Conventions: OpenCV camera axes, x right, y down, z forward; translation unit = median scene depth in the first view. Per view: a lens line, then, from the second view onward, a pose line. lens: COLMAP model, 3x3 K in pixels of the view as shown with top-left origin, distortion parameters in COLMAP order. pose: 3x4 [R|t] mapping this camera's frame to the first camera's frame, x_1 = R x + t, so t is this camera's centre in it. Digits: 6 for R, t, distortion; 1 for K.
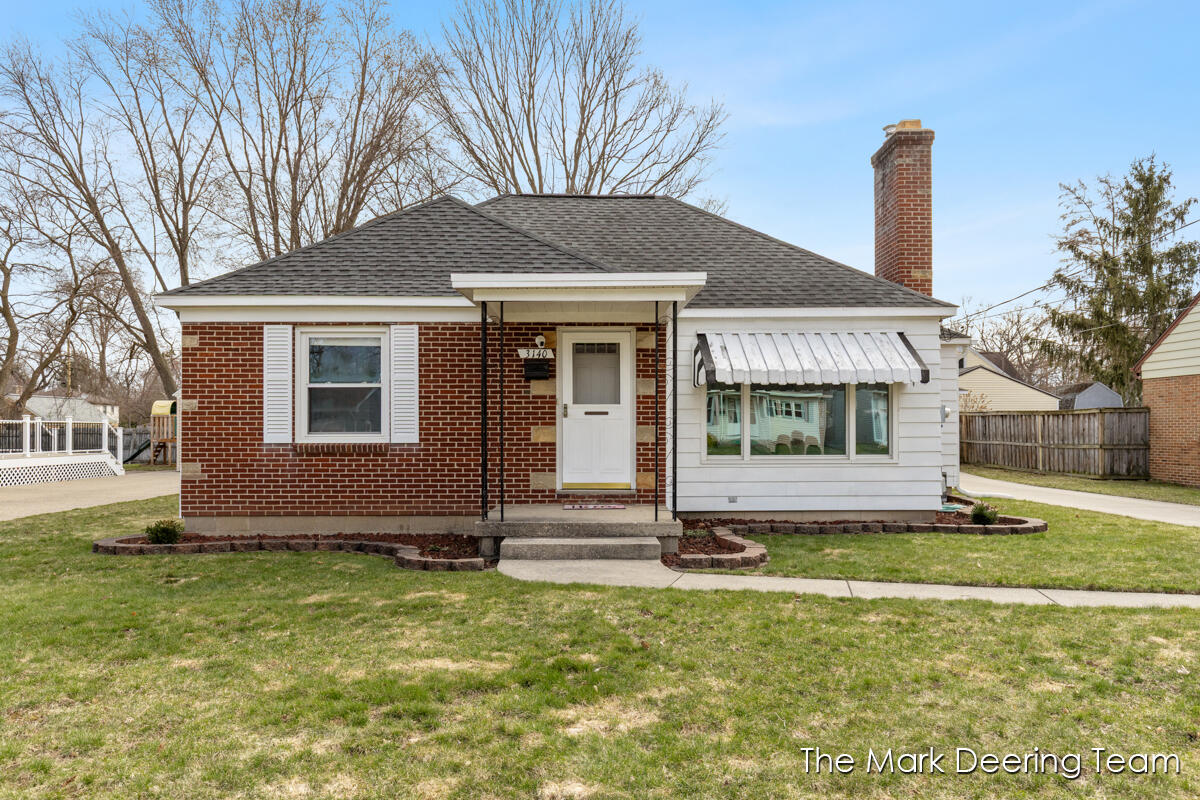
lens RADIAL K [[813.0, 0, 598.9], [0, 813.0, 420.2], [0, 0, 1]] dist [0.000431, 0.000508]
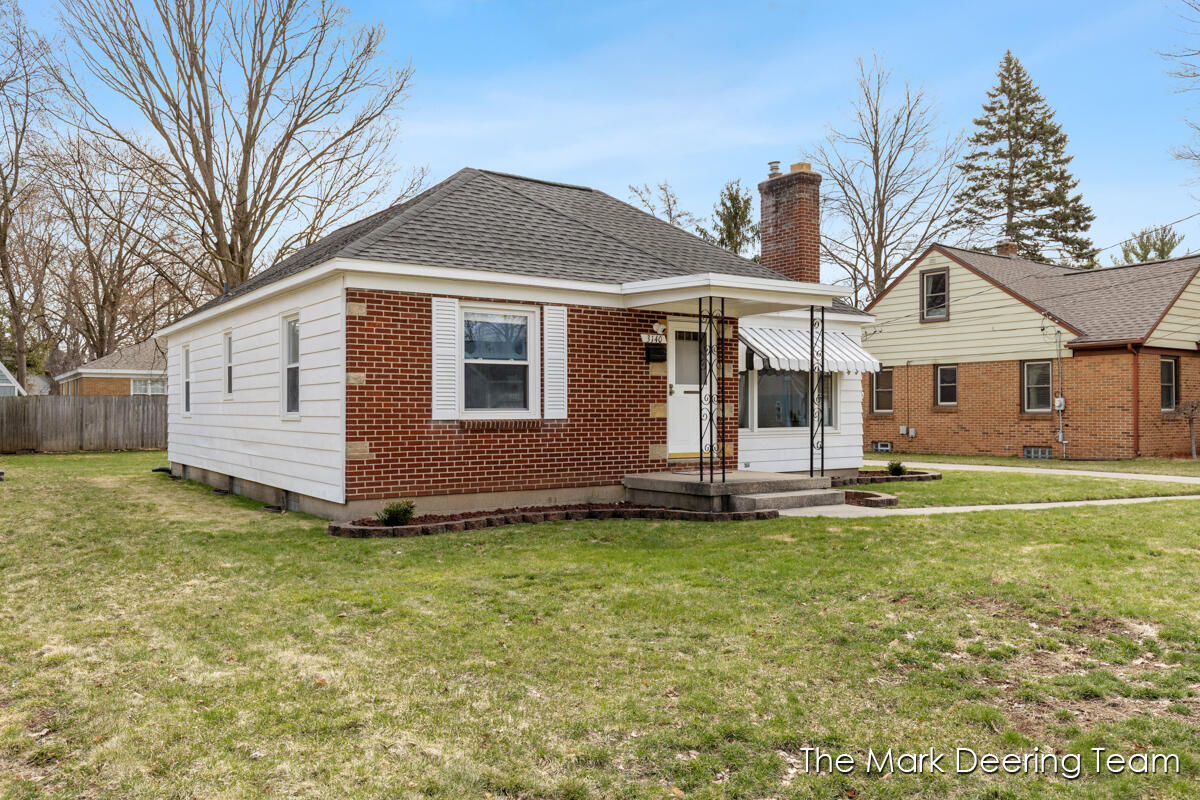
lens RADIAL K [[915.9, 0, 600.0], [0, 915.9, 400.0], [0, 0, 1]] dist [0.001238, -0.000258]
pose [[0.830921, 0.005904, 0.556359, -0.846439], [-0.005358, 0.999982, -0.002609, 0.006553], [-0.556365, -0.000814, 0.830938, -0.010760]]
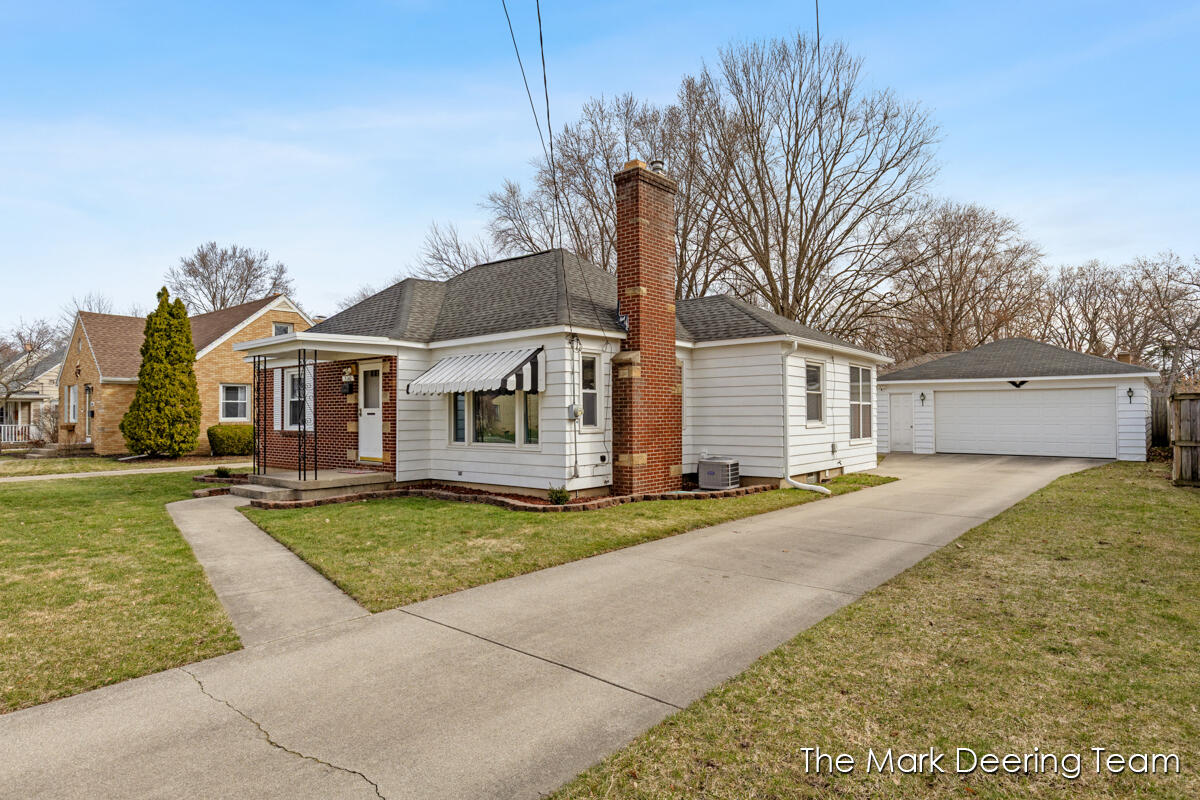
lens RADIAL K [[680.9, 0, 600.0], [0, 680.9, 400.0], [0, 0, 1]] dist [0.000138, -0.000196]
pose [[0.754797, -0.019691, -0.655663, 1.230188], [0.012006, 0.999797, -0.016204, -0.008751], [0.655848, 0.004359, 0.754880, 0.284914]]
